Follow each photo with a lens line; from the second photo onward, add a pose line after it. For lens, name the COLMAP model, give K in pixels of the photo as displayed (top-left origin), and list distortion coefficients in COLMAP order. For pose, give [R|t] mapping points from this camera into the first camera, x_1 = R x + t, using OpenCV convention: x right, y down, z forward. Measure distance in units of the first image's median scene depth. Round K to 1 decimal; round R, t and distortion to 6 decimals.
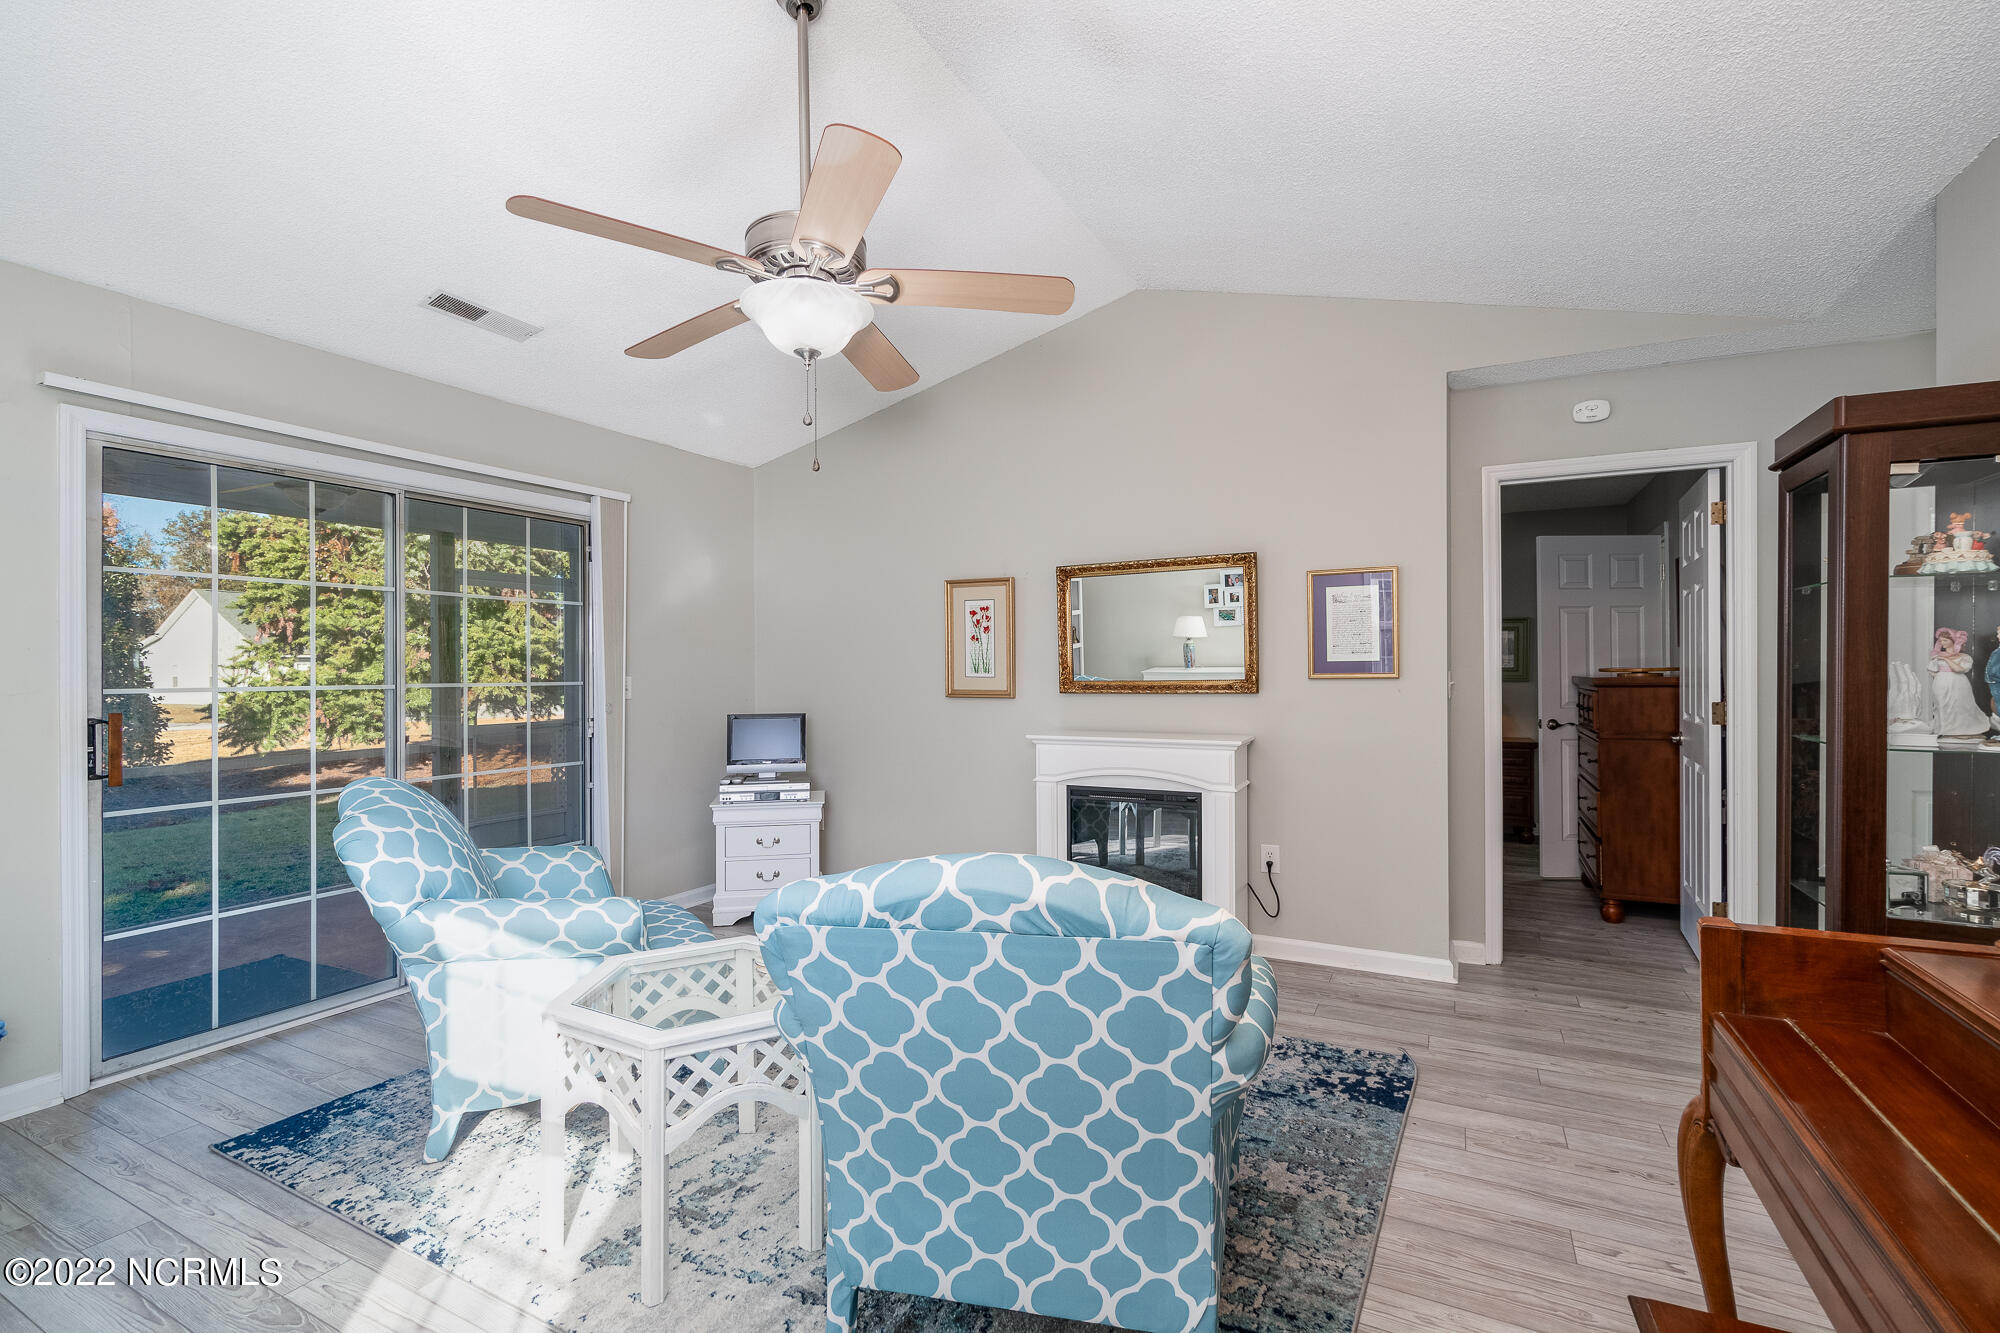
lens RADIAL K [[892.3, 0, 1002.3], [0, 892.3, 671.6], [0, 0, 1]] dist [0.002567, -0.000507]
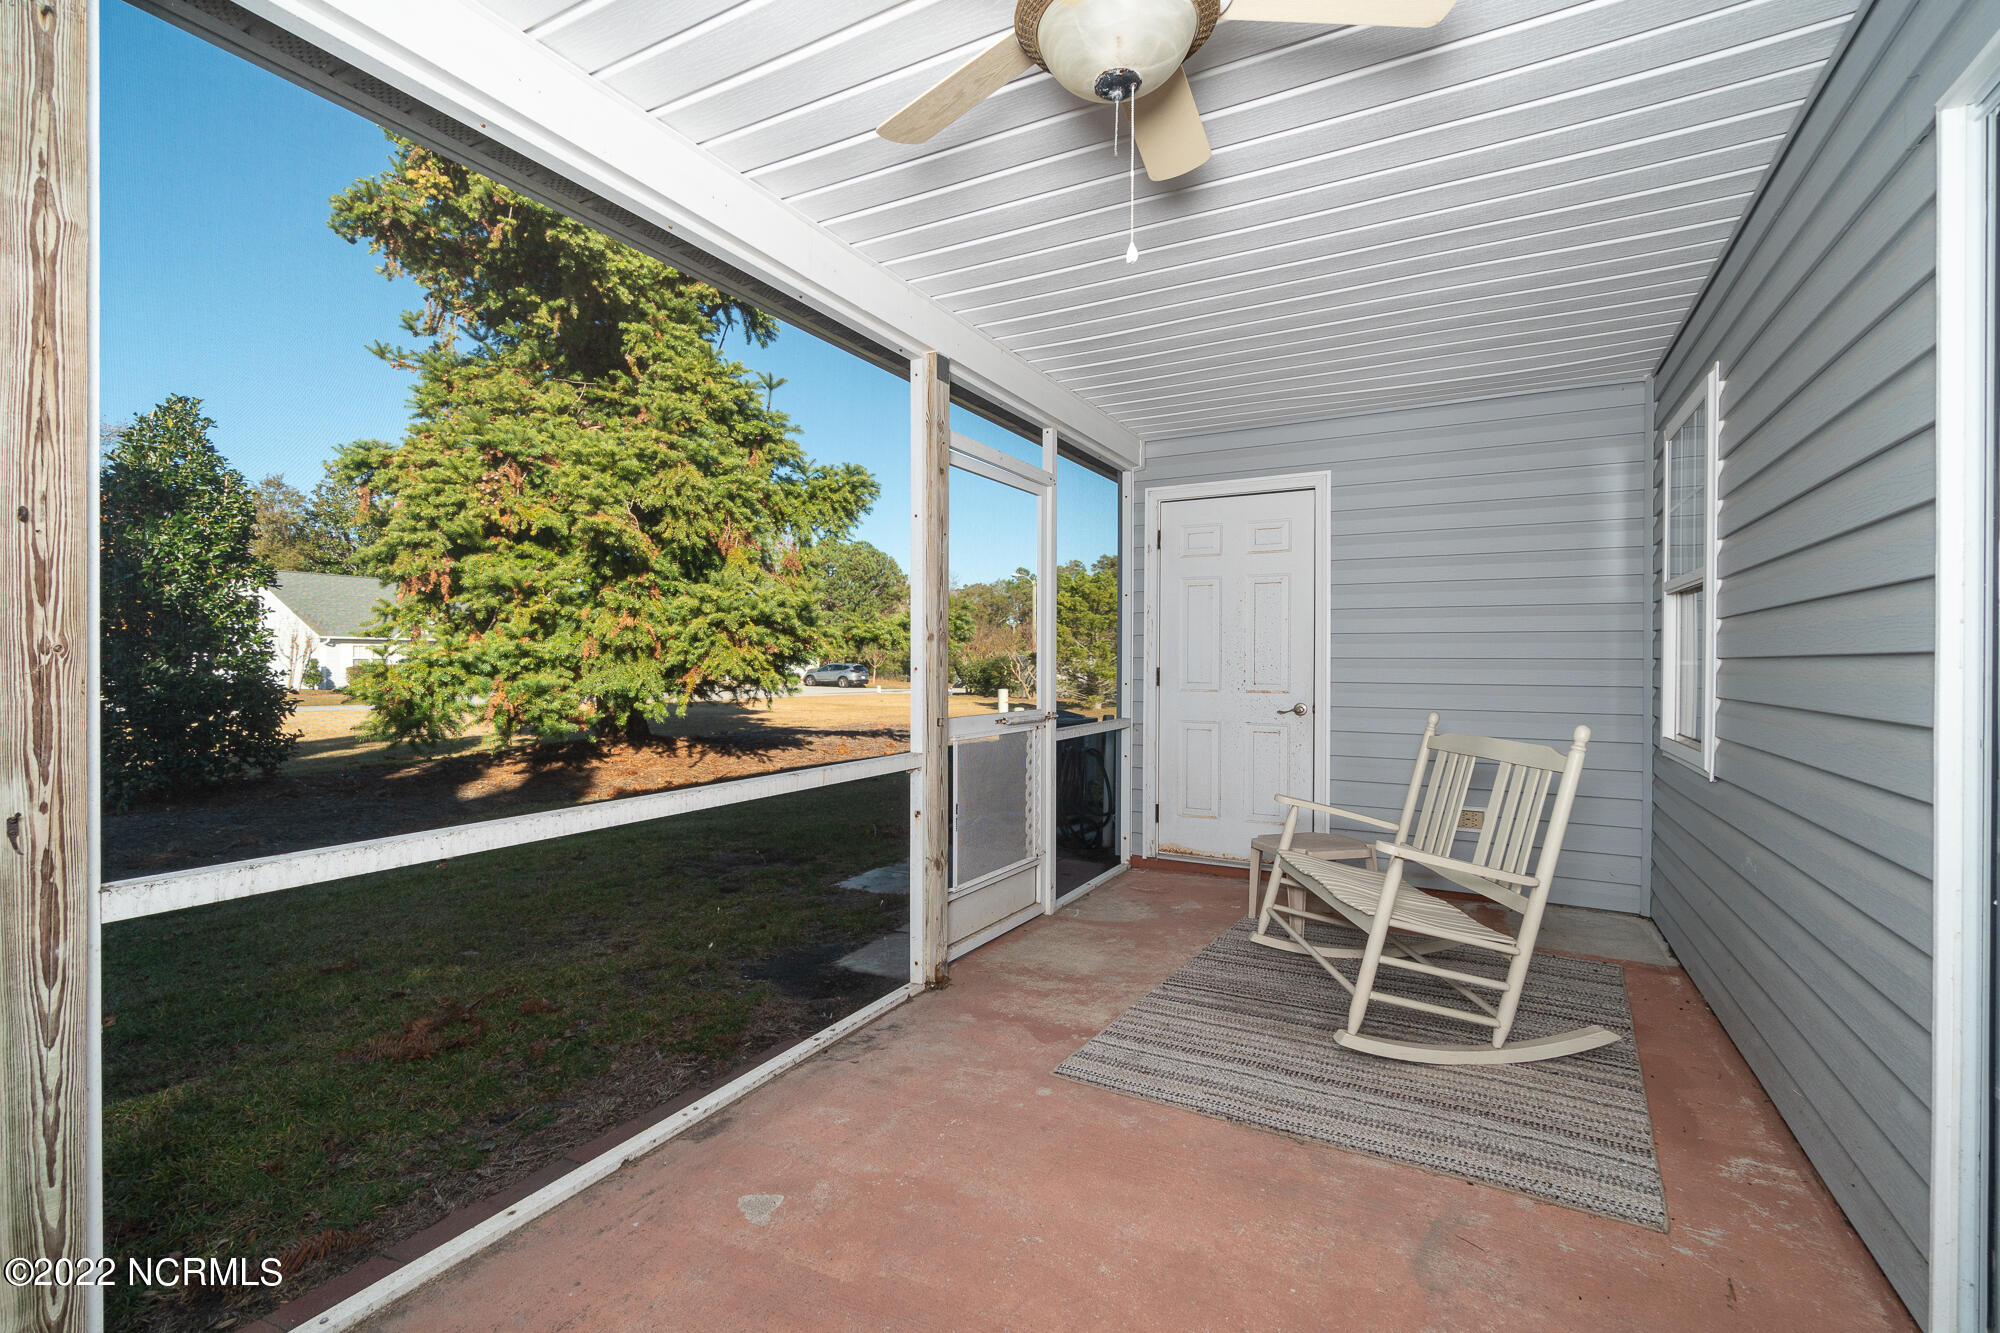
lens RADIAL K [[901.2, 0, 996.9], [0, 901.2, 666.8], [0, 0, 1]] dist [-0.002320, -0.000140]
pose [[0.999268, 0.016828, -0.034363, -0.305059], [-0.016690, 0.999852, 0.004277, 0.010705], [0.034430, -0.003700, 0.999400, 0.256952]]
